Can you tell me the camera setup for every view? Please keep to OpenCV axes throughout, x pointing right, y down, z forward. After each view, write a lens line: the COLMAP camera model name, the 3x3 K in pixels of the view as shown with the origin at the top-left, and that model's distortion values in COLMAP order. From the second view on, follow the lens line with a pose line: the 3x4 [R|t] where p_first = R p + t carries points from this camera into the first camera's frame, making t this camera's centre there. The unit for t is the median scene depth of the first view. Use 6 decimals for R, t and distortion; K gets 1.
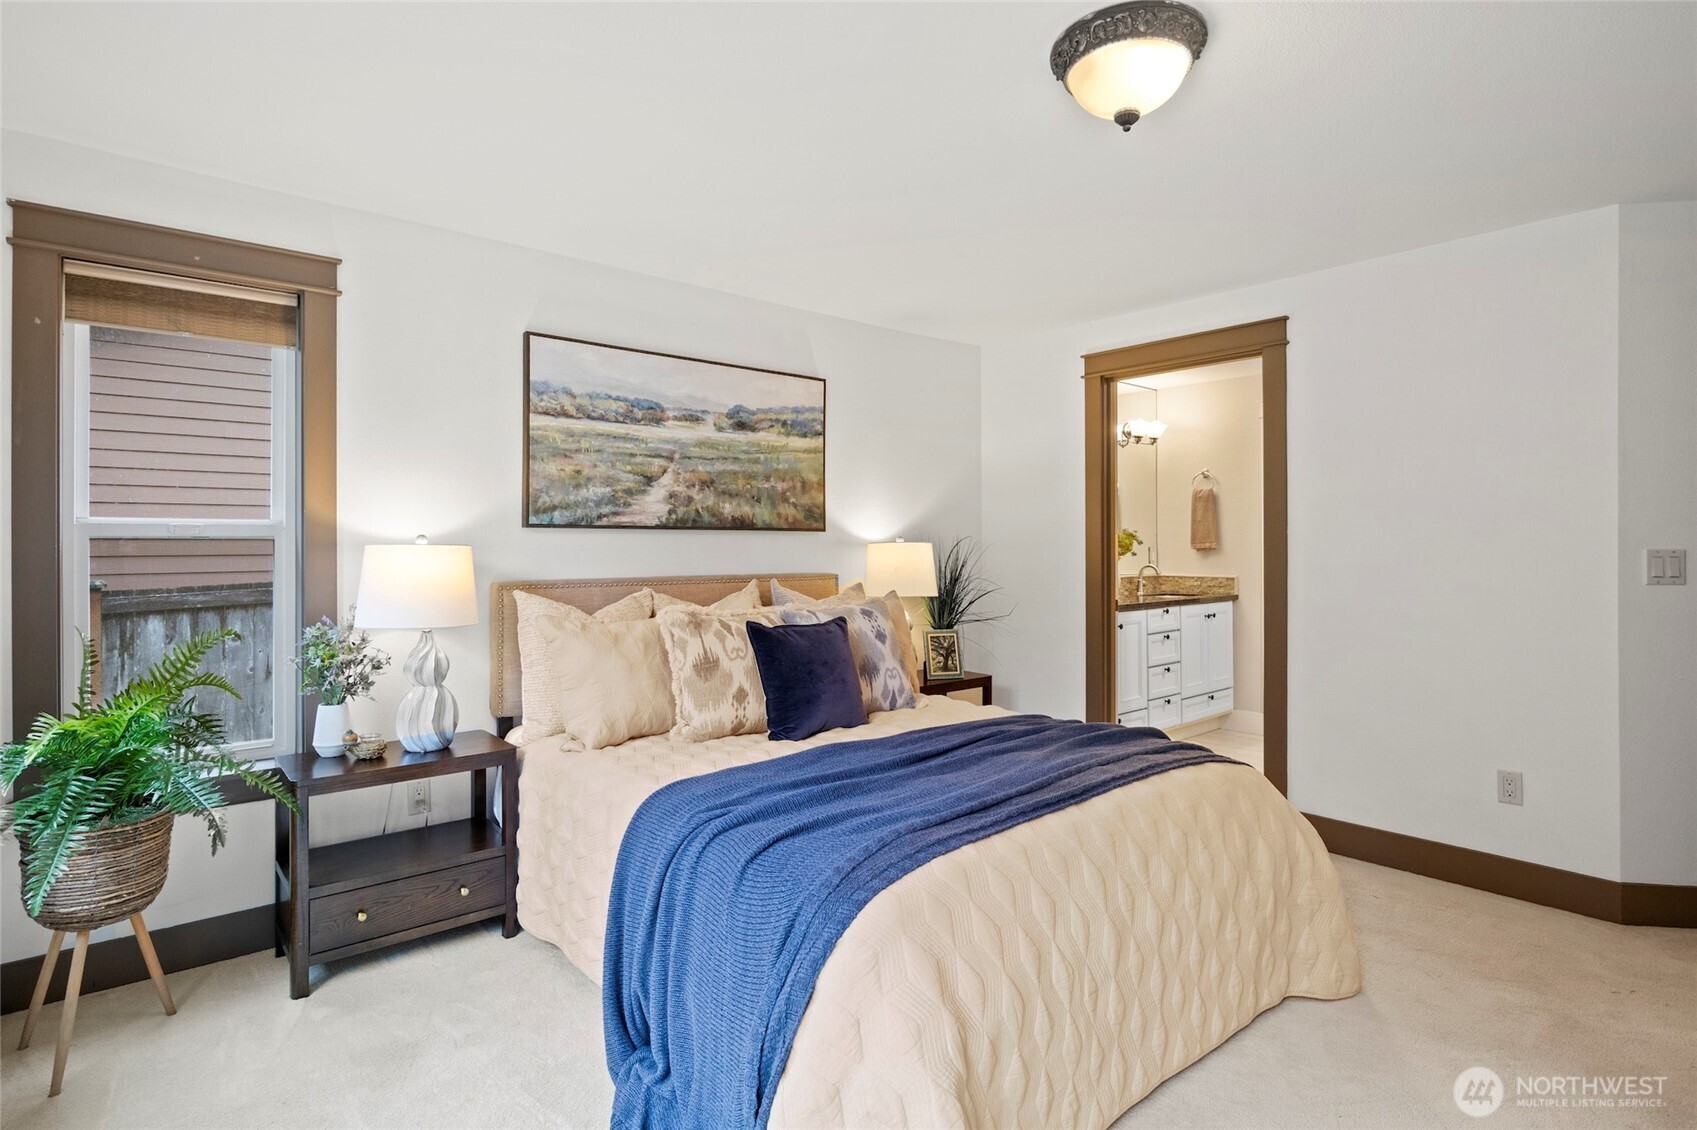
lens RADIAL K [[862.8, 0, 833.2], [0, 862.8, 532.9], [0, 0, 1]] dist [-0.005991, -0.001916]
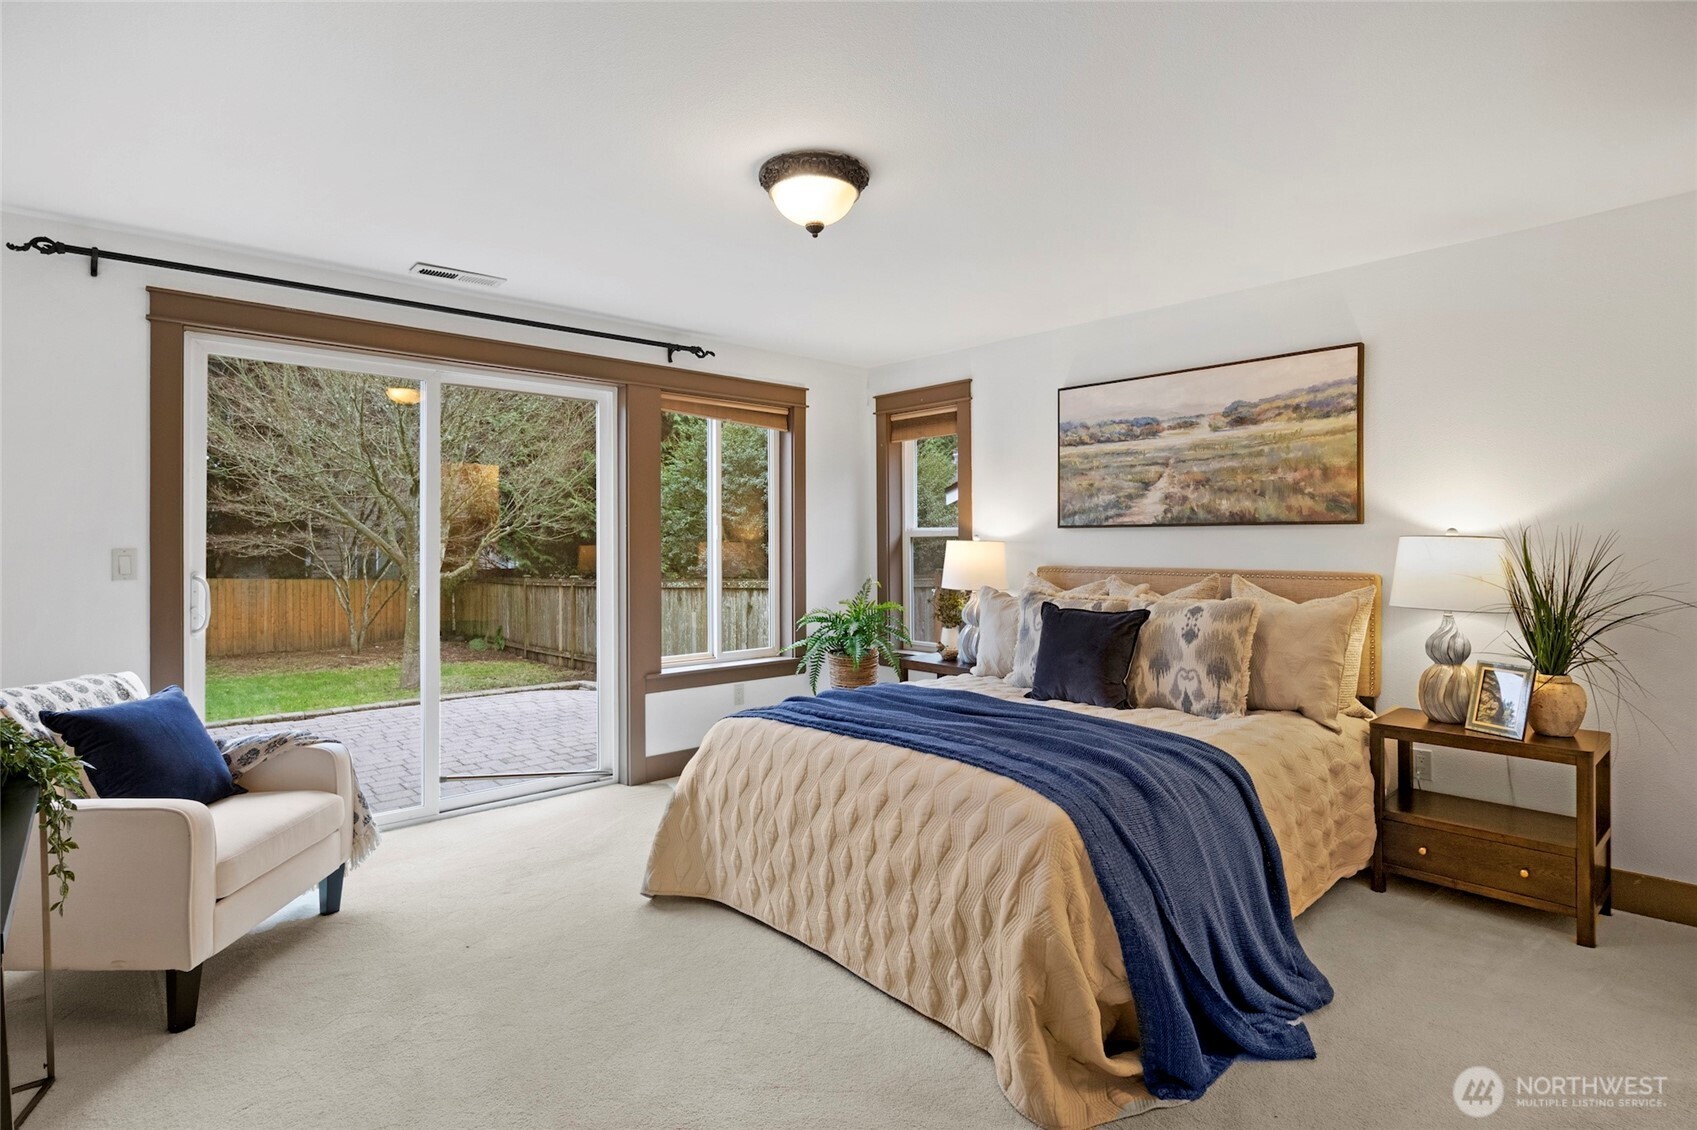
lens RADIAL K [[862.8, 0, 884.8], [0, 862.8, 536.6], [0, 0, 1]] dist [-0.005991, -0.001916]
pose [[0.068805, -0.006522, -0.997609, 0.899412], [0.016182, 0.999854, -0.005421, 0.008883], [0.997499, -0.015770, 0.068901, 0.540635]]
